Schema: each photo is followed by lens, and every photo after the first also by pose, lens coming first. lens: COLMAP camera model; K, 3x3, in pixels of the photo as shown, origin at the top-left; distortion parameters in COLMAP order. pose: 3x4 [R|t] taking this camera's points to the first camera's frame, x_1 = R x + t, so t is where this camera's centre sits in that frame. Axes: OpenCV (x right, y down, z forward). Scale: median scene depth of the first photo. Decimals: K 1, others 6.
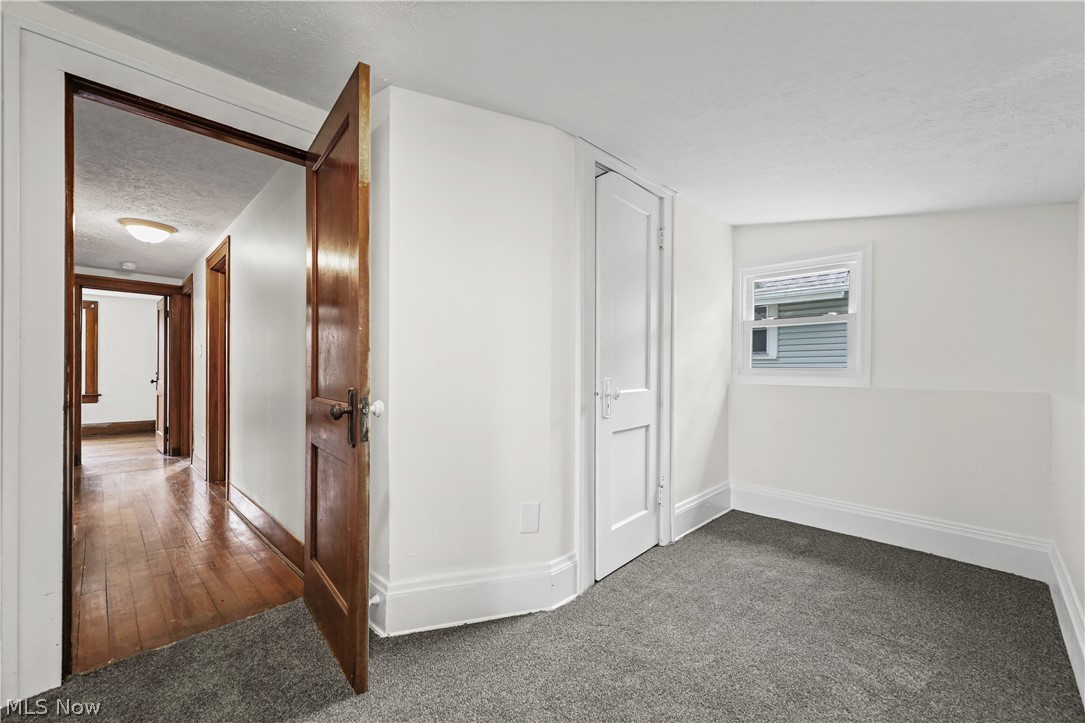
lens RADIAL K [[438.4, 0, 543.9], [0, 438.4, 367.4], [0, 0, 1]] dist [0.006065, -0.000328]
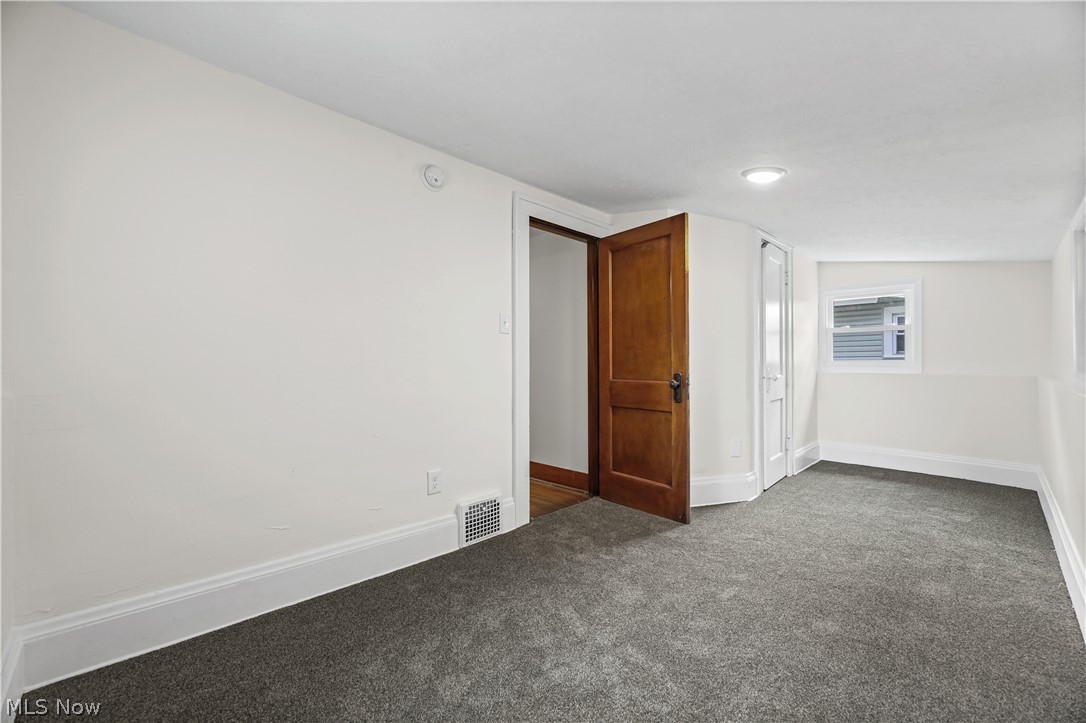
lens RADIAL K [[438.6, 0, 544.7], [0, 438.6, 355.7], [0, 0, 1]] dist [-0.001284, -0.000054]
pose [[0.999881, -0.005444, -0.014468, -0.587553], [0.005298, 0.999935, -0.010068, -0.008916], [0.014522, 0.009991, 0.999845, -0.580443]]
